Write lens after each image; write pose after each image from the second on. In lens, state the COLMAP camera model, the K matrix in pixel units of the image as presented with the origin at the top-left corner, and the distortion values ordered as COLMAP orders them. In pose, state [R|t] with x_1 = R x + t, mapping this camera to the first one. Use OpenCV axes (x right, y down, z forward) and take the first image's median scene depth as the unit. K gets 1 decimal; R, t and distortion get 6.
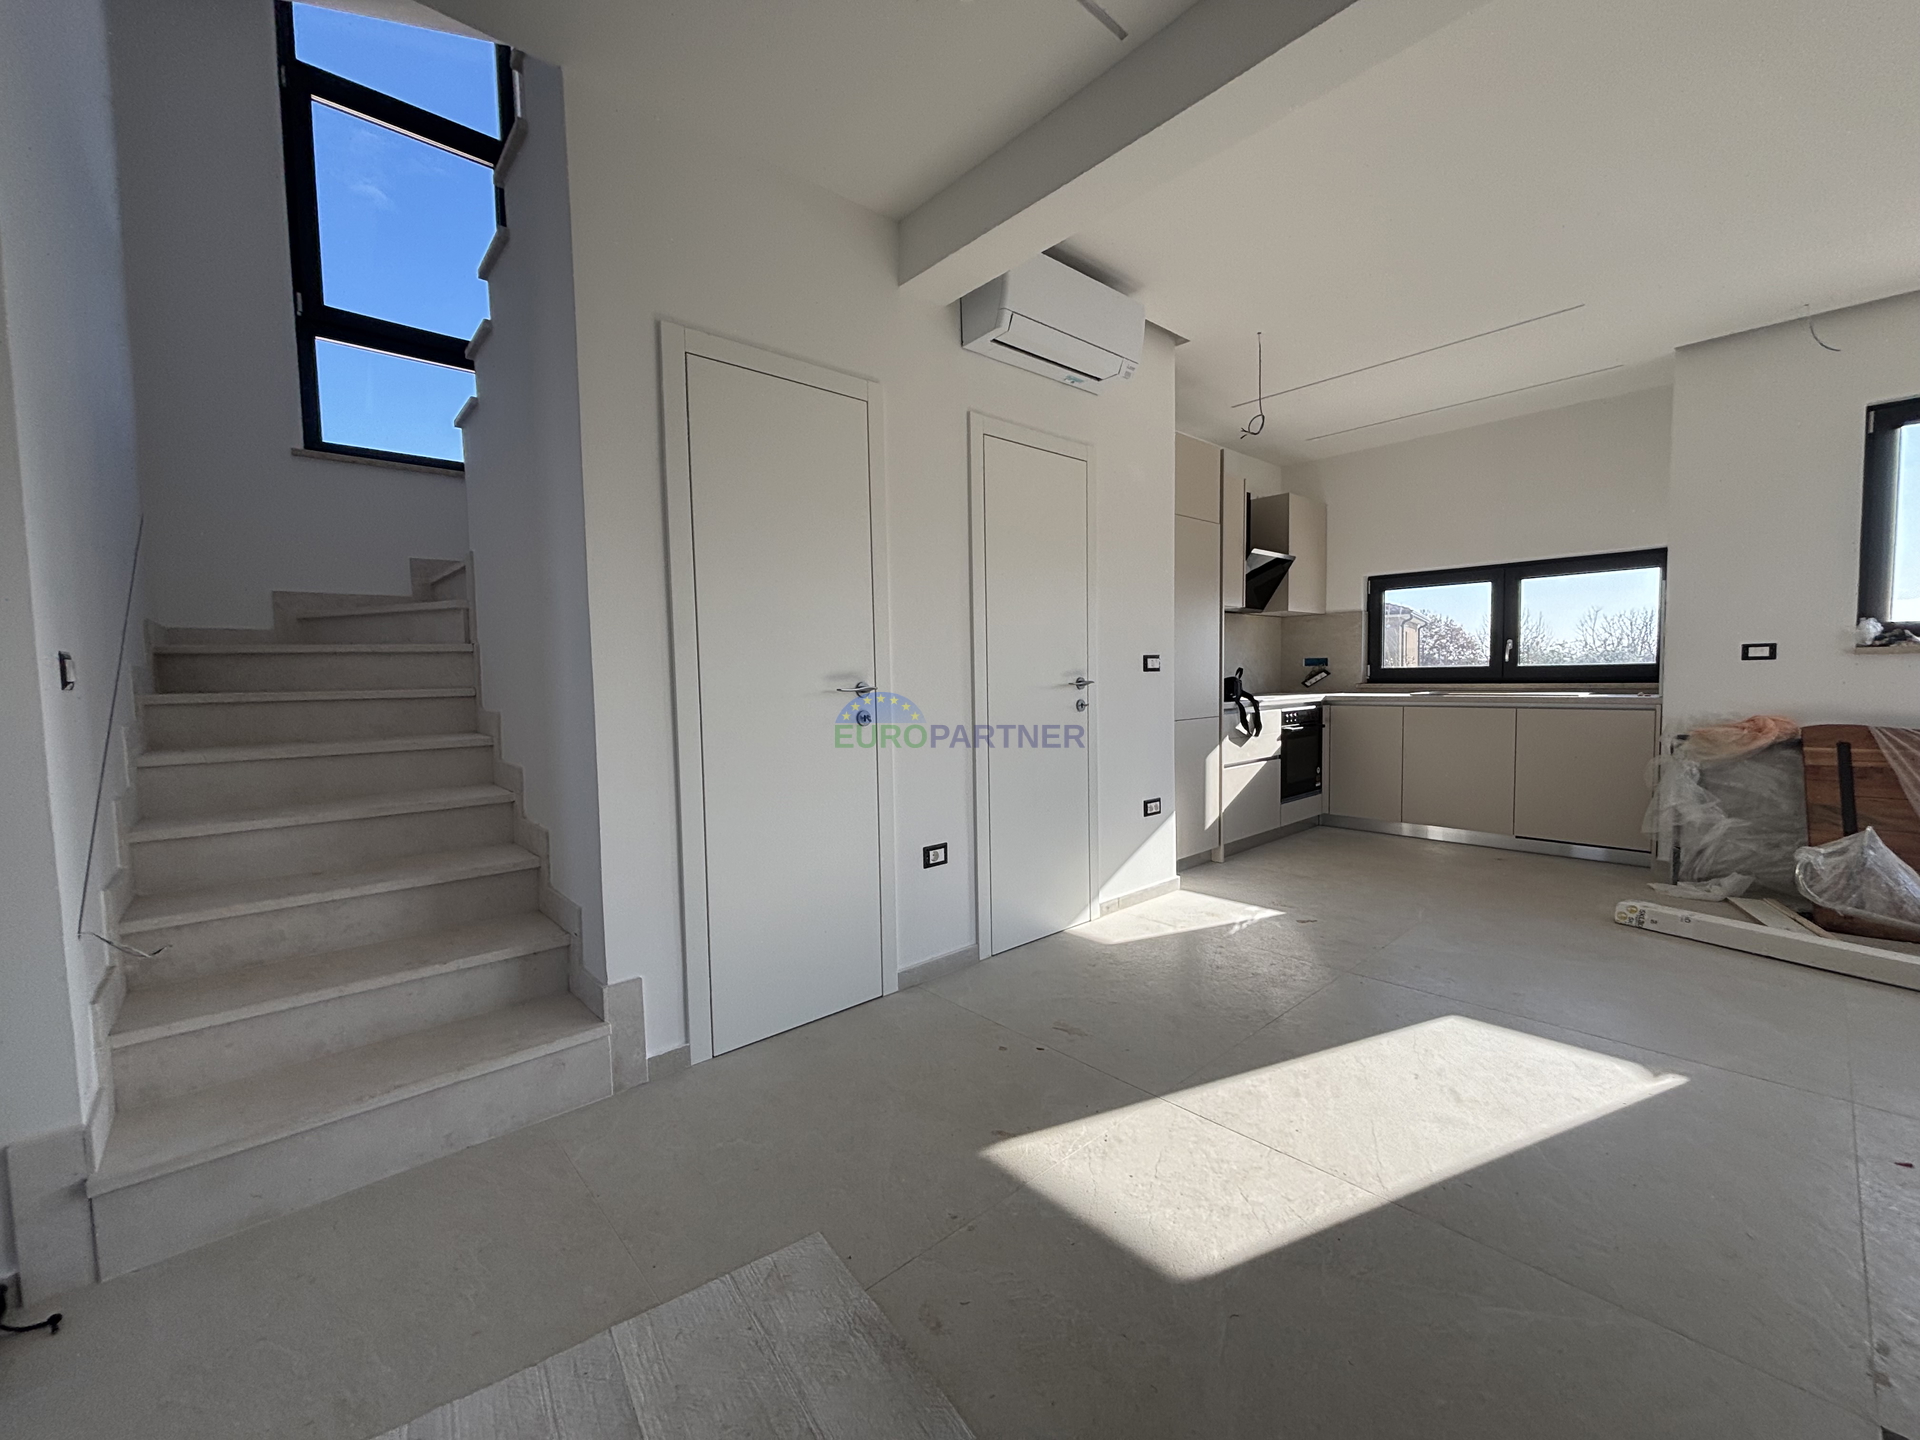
lens RADIAL K [[776.8, 0, 961.9], [0, 776.8, 722.6], [0, 0, 1]] dist [0.014132, -0.004257]
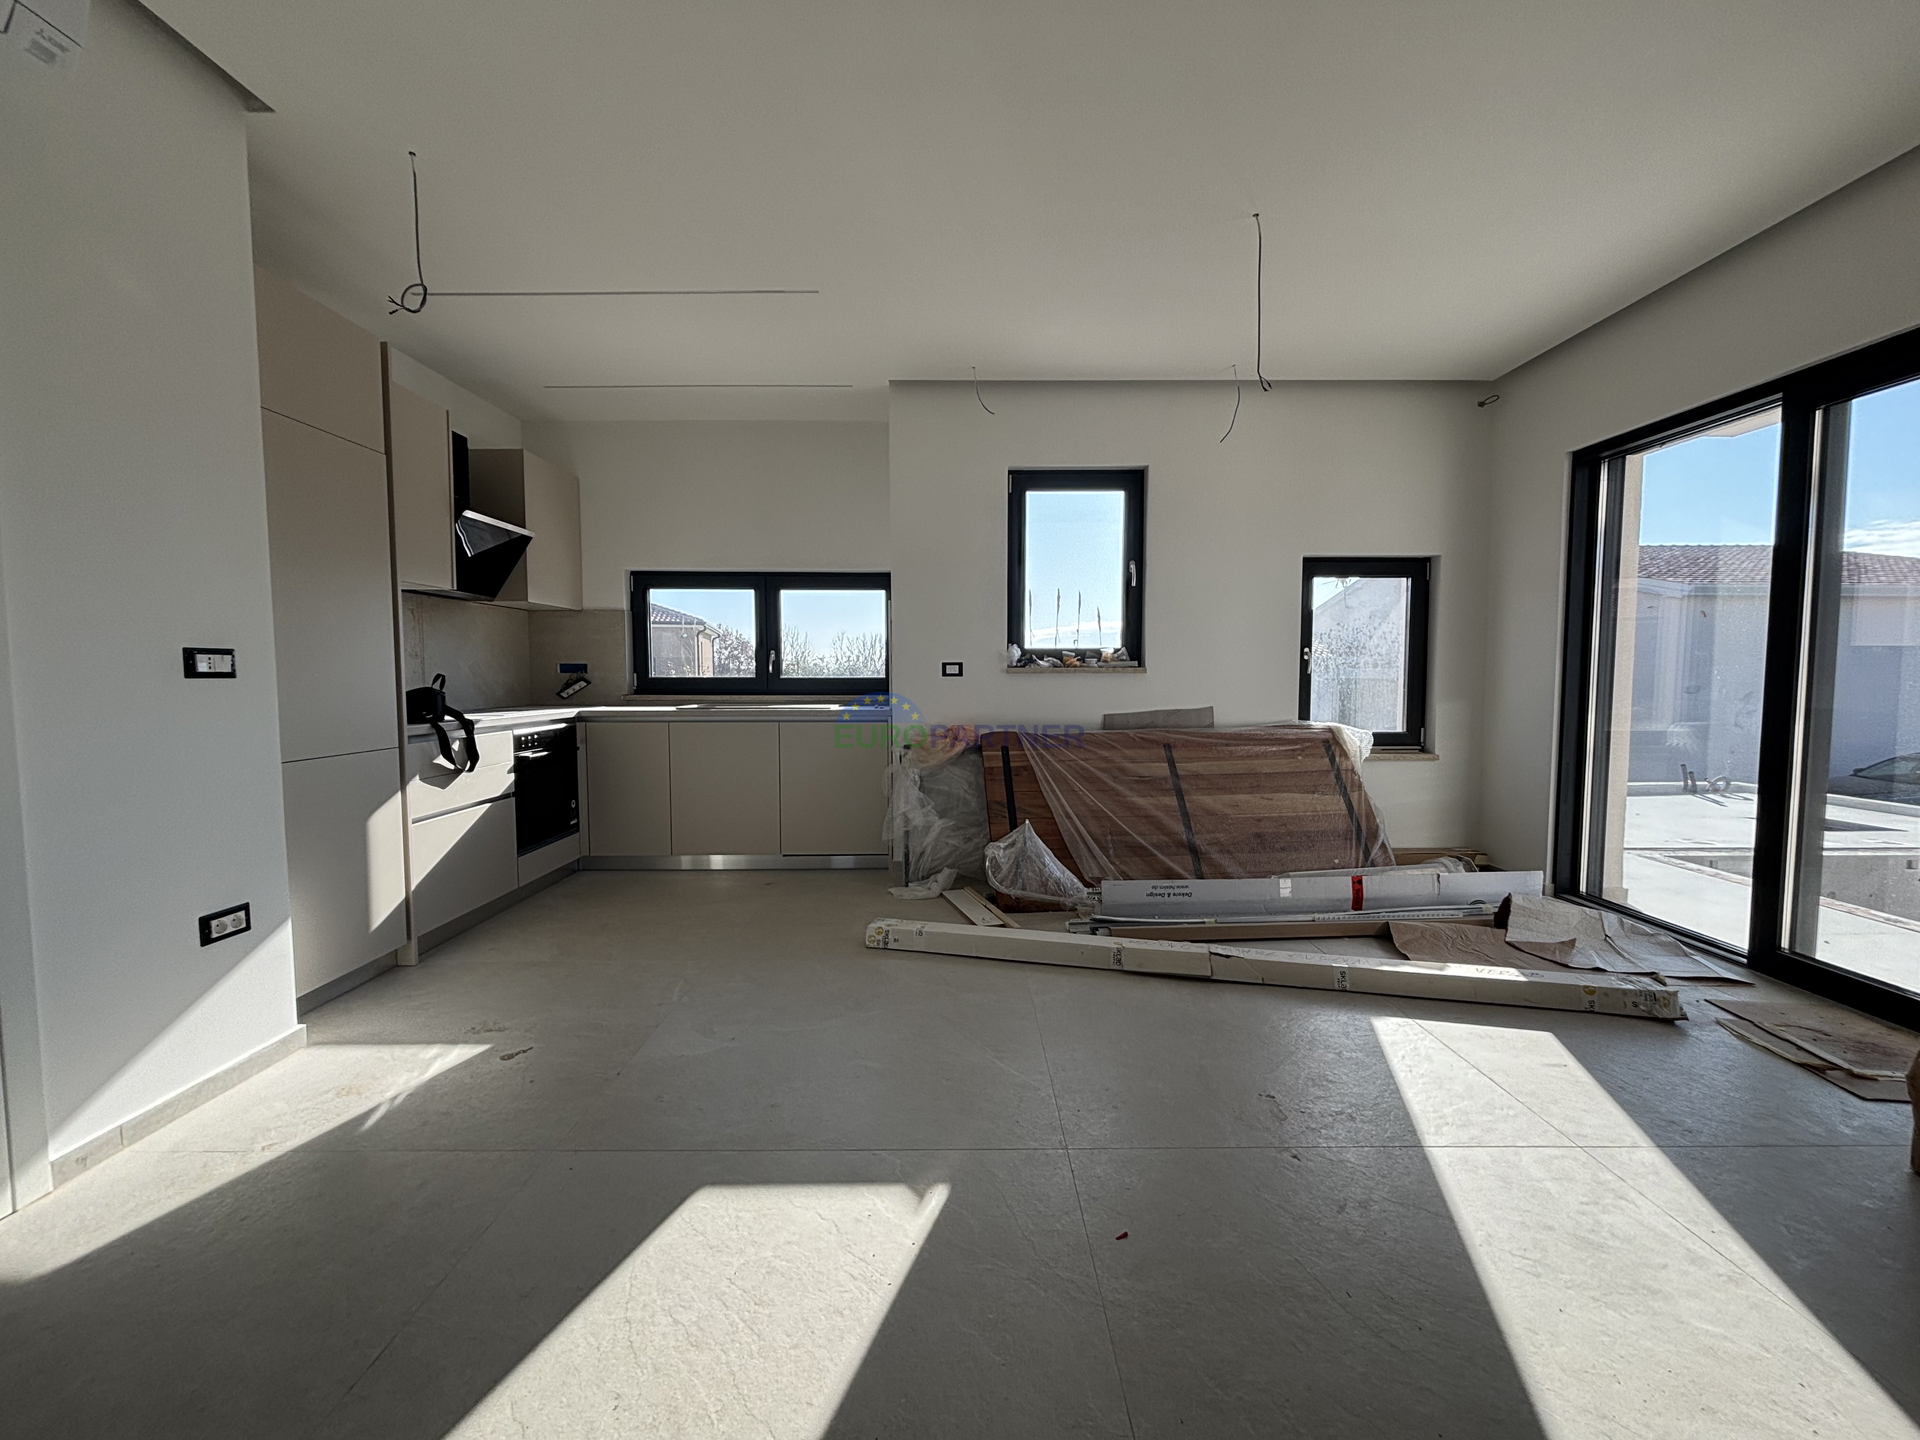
lens RADIAL K [[776.8, 0, 961.9], [0, 776.8, 722.6], [0, 0, 1]] dist [0.014132, -0.004257]
pose [[0.673608, -0.027877, 0.738563, 0.175317], [0.031926, 0.999453, 0.008606, -0.020769], [-0.738399, 0.017782, 0.674130, 0.215027]]
